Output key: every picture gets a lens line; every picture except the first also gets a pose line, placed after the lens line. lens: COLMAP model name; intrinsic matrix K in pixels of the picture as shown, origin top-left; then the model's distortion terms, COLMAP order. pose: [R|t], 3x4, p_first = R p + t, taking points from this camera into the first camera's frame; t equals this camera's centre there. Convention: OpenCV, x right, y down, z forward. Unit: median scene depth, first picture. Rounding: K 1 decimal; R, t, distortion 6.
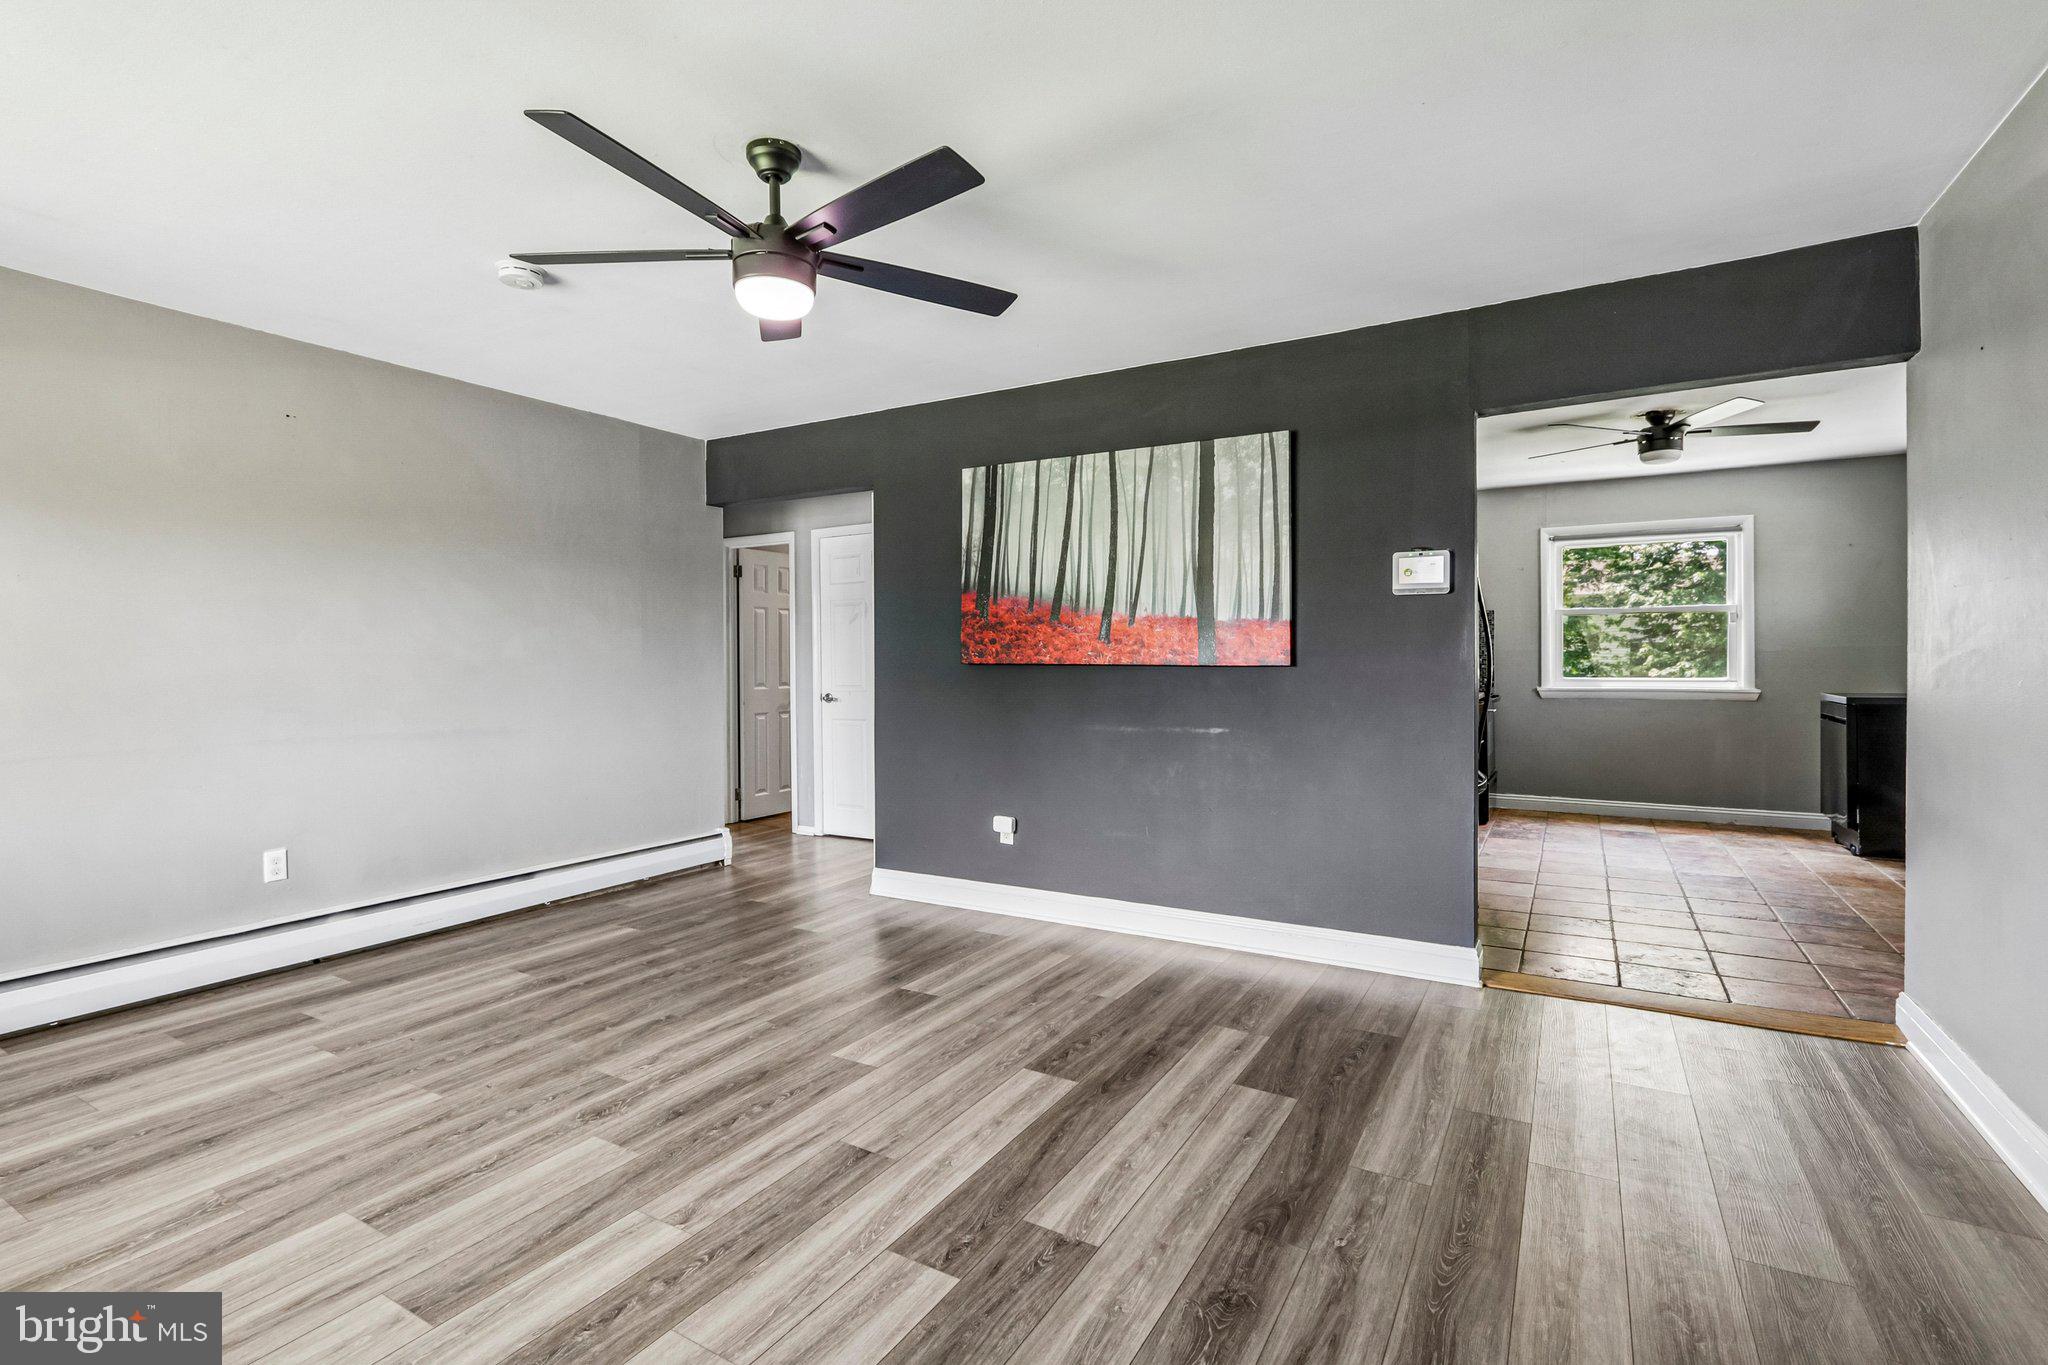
lens RADIAL K [[1016.9, 0, 953.6], [0, 1016.9, 669.1], [0, 0, 1]] dist [-0.011478, 0.001480]
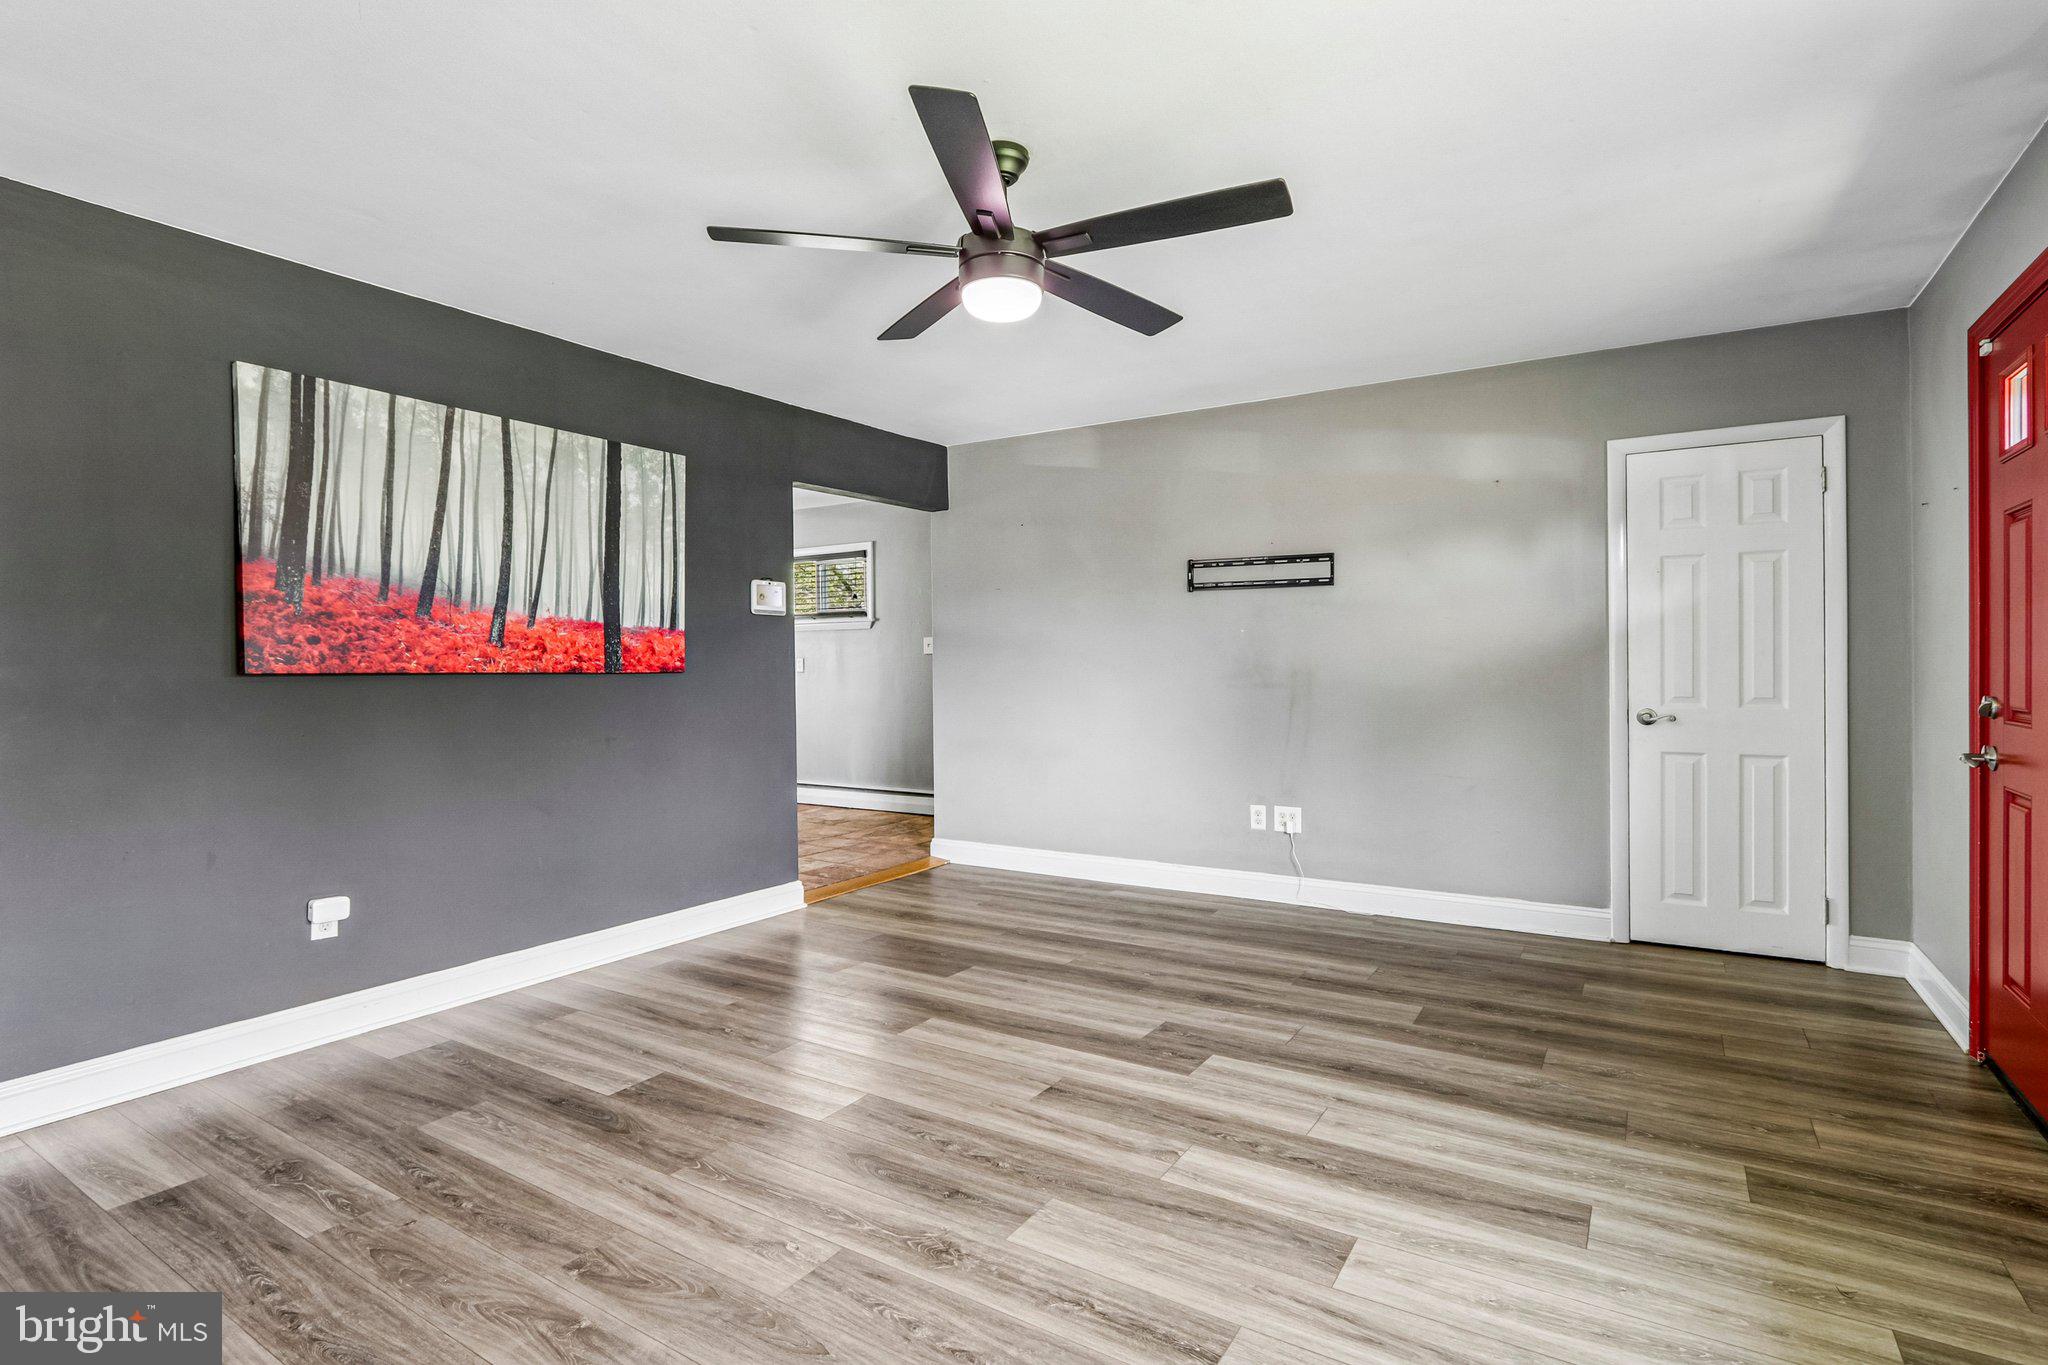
lens RADIAL K [[937.8, 0, 1114.3], [0, 937.8, 681.0], [0, 0, 1]] dist [-0.013018, 0.000661]
pose [[-0.049307, -0.013602, 0.998691, -0.834868], [0.016045, 0.999767, 0.014409, -0.001063], [-0.998655, 0.016734, -0.049077, 0.708379]]
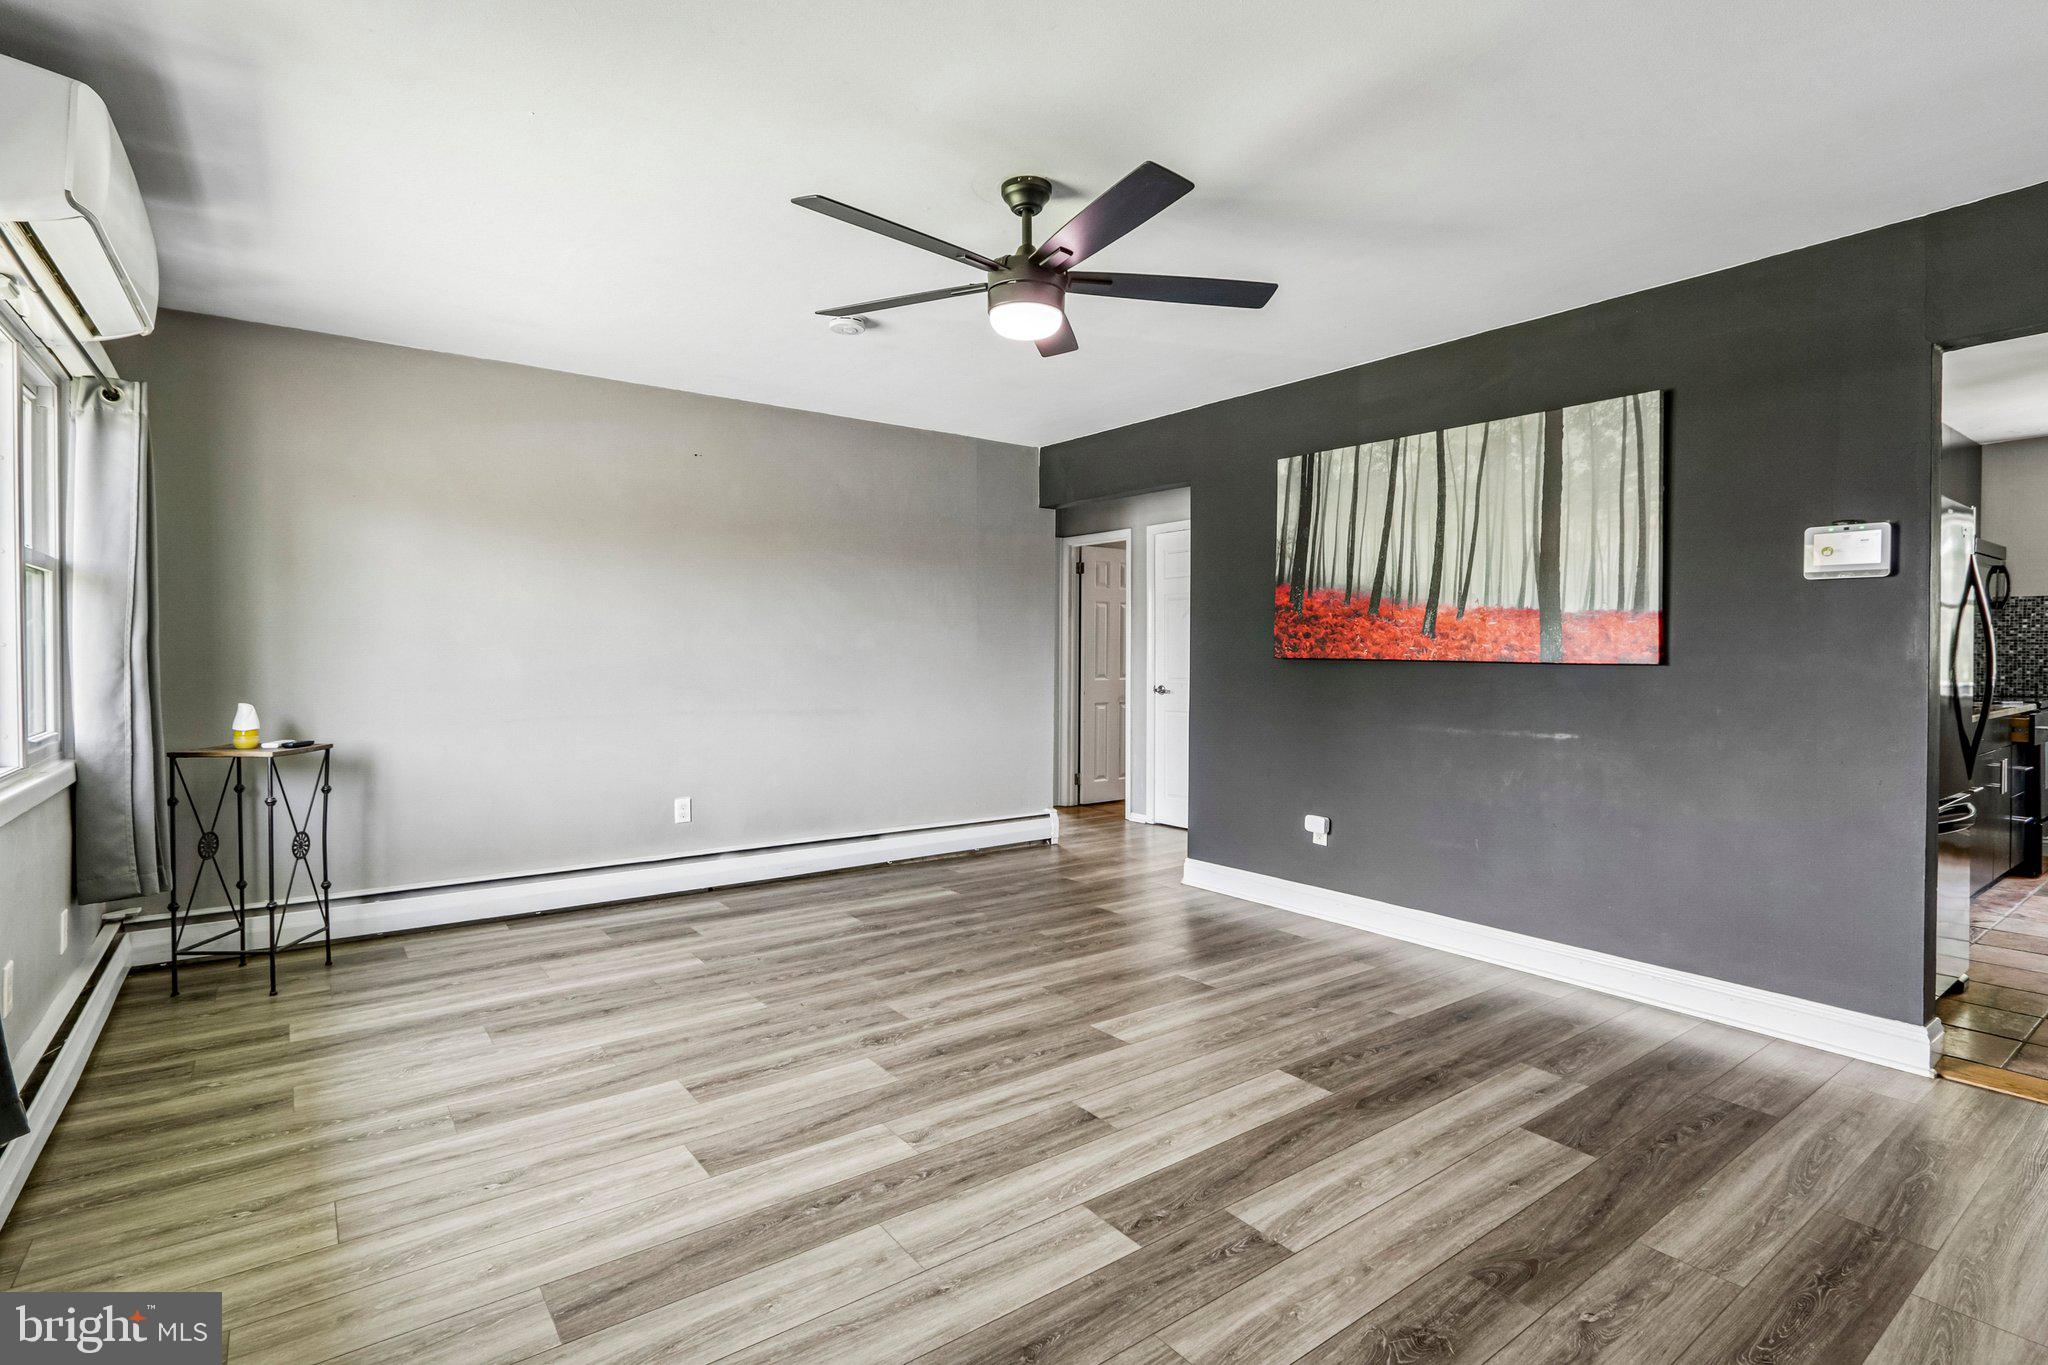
lens RADIAL K [[986.3, 0, 919.4], [0, 986.3, 662.5], [0, 0, 1]] dist [-0.024037, 0.010717]
pose [[0.913340, 0.013377, -0.406977, 0.116335], [-0.012678, 0.999910, 0.004413, -0.001022], [0.406999, 0.001129, 0.913428, -0.009160]]
